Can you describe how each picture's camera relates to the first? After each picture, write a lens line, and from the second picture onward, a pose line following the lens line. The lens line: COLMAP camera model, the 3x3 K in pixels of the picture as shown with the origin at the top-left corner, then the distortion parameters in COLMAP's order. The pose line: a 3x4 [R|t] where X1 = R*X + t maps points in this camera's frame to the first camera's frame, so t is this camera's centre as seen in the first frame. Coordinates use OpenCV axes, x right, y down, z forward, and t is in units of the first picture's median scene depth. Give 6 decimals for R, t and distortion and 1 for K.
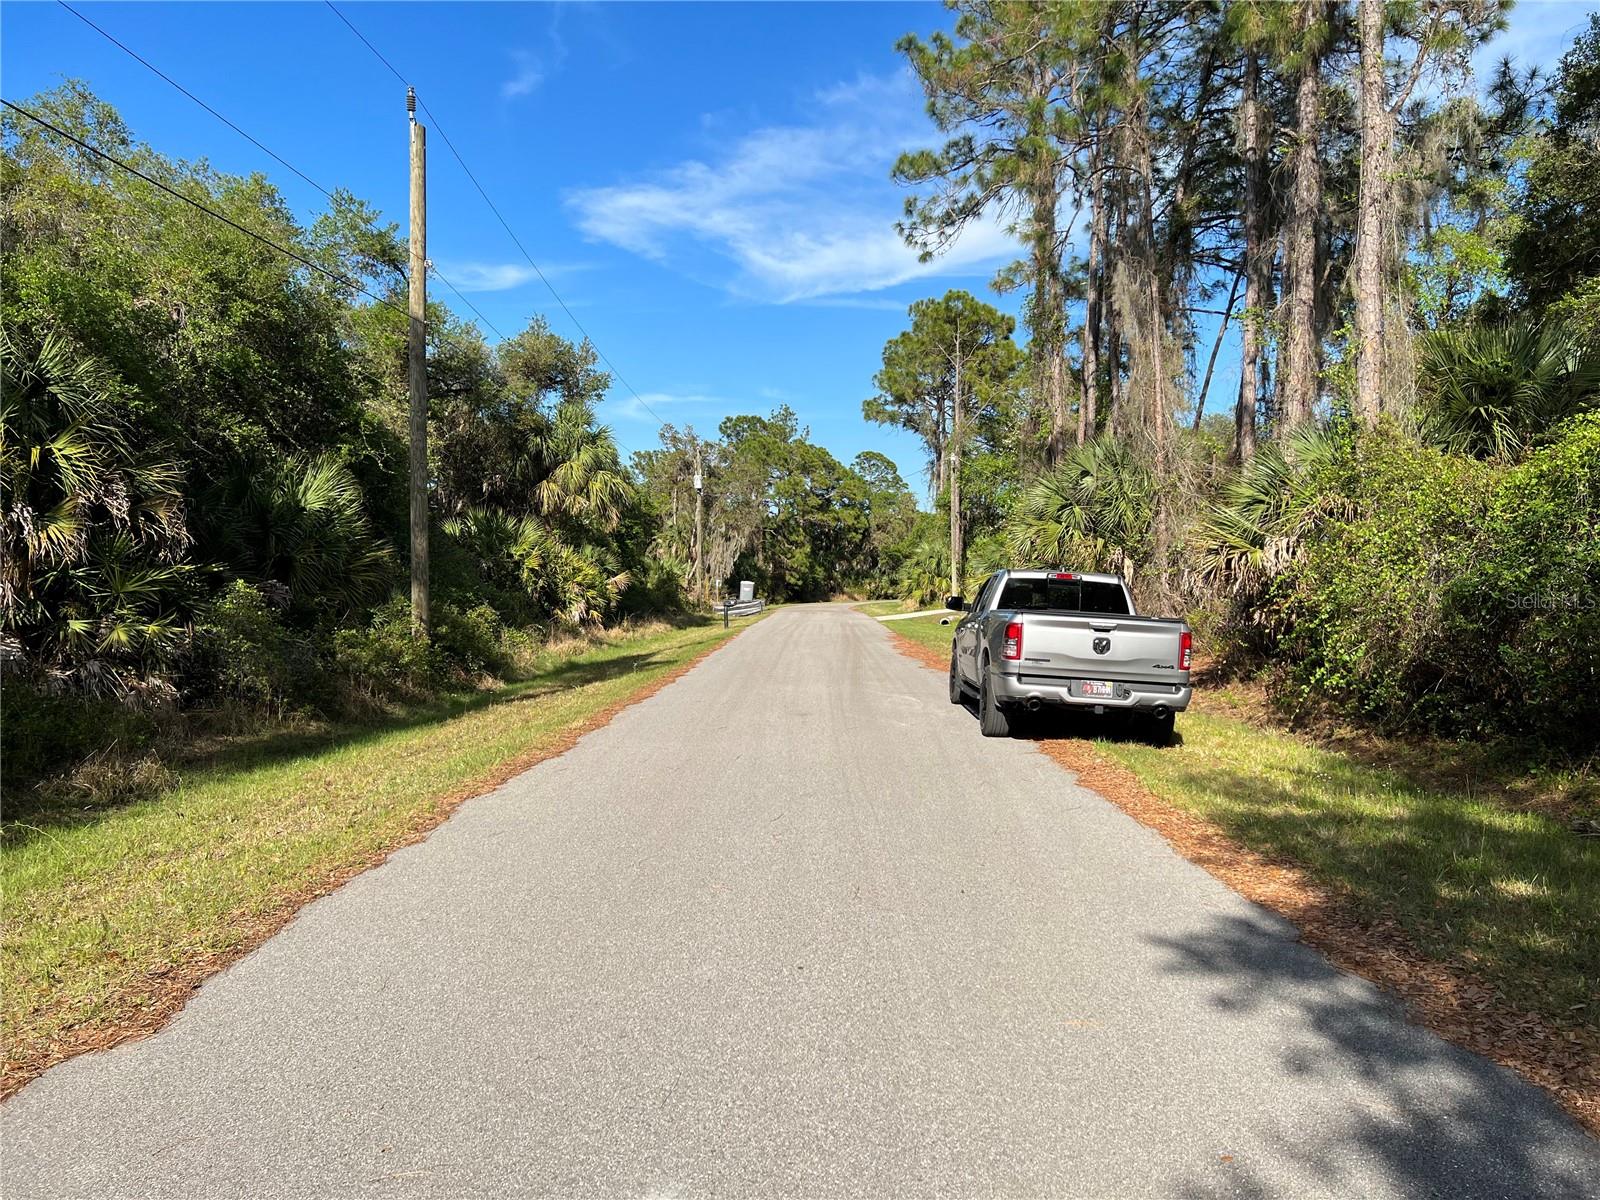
lens RADIAL K [[1185.5, 0, 803.5], [0, 1185.5, 607.5], [0, 0, 1]] dist [0.106289, -0.243156]
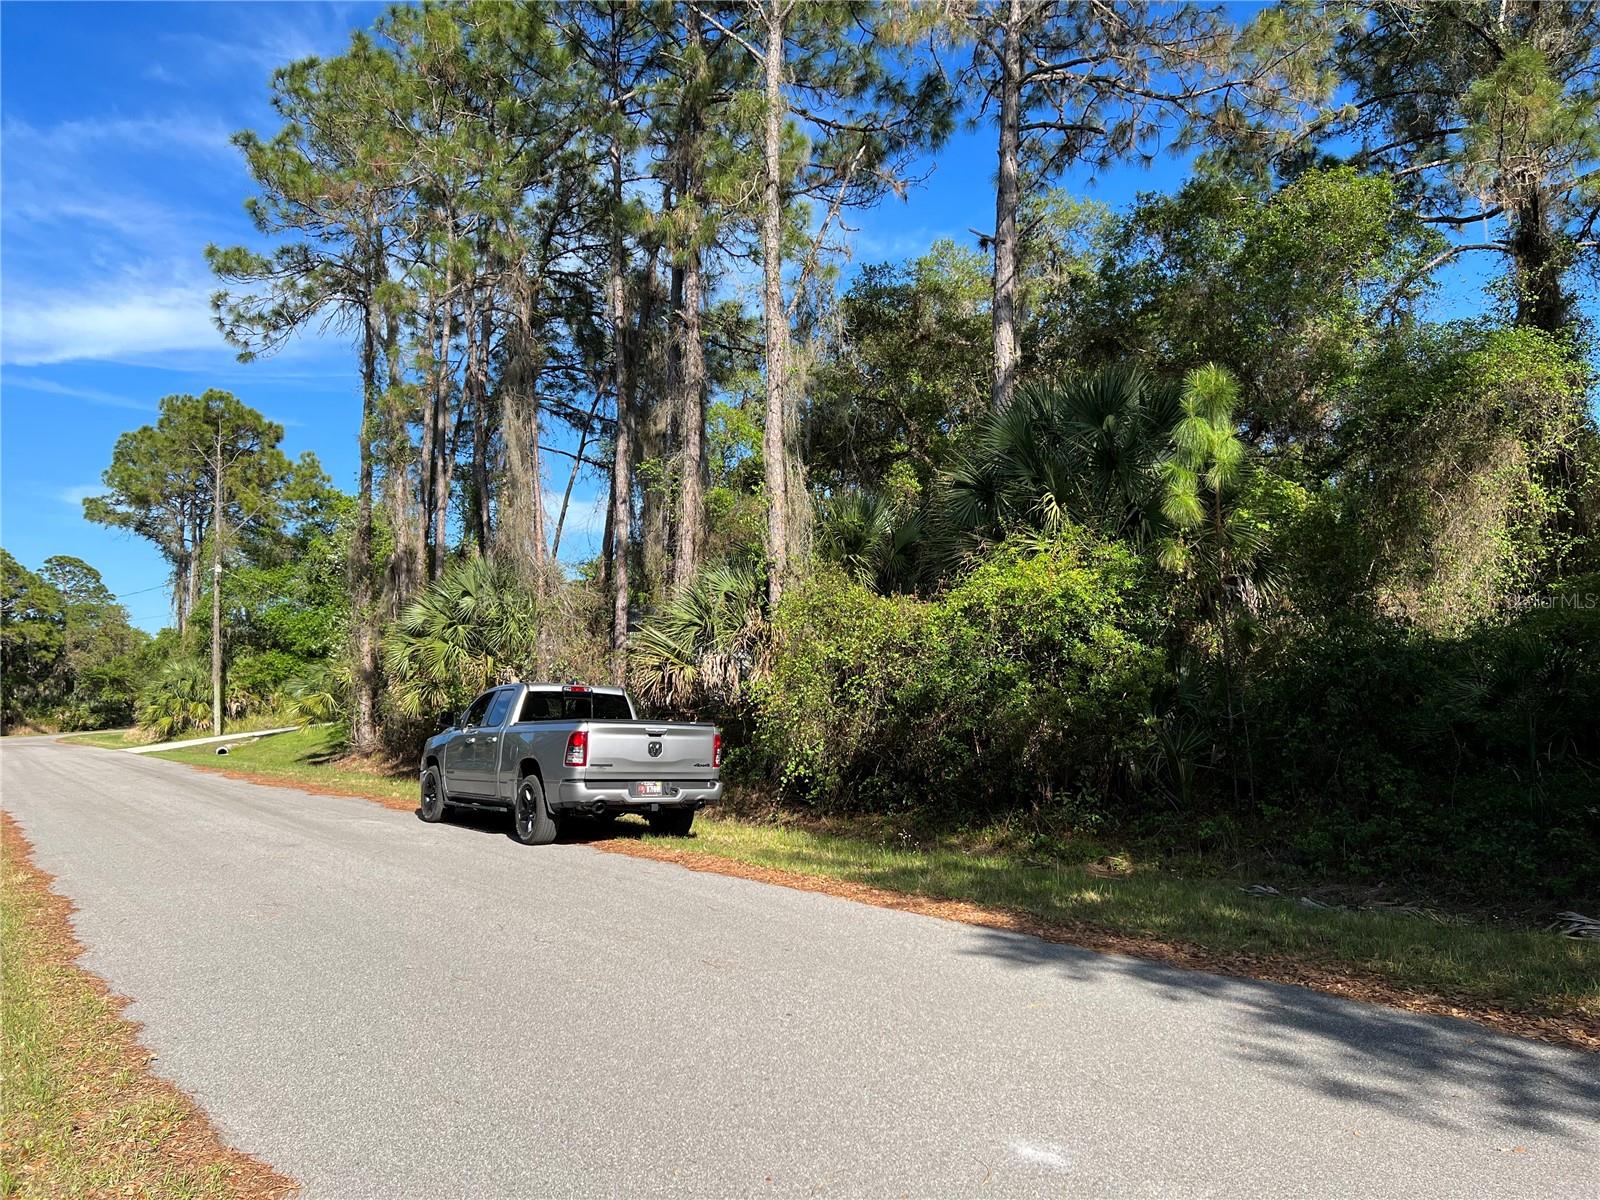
lens RADIAL K [[1209.5, 0, 795.4], [0, 1209.5, 597.5], [0, 0, 1]] dist [0.036837, -0.048437]
pose [[0.794830, 0.035960, 0.605766, -0.129889], [0.031360, 0.994475, -0.100184, 0.003243], [-0.606022, 0.098626, 0.789310, 0.004888]]
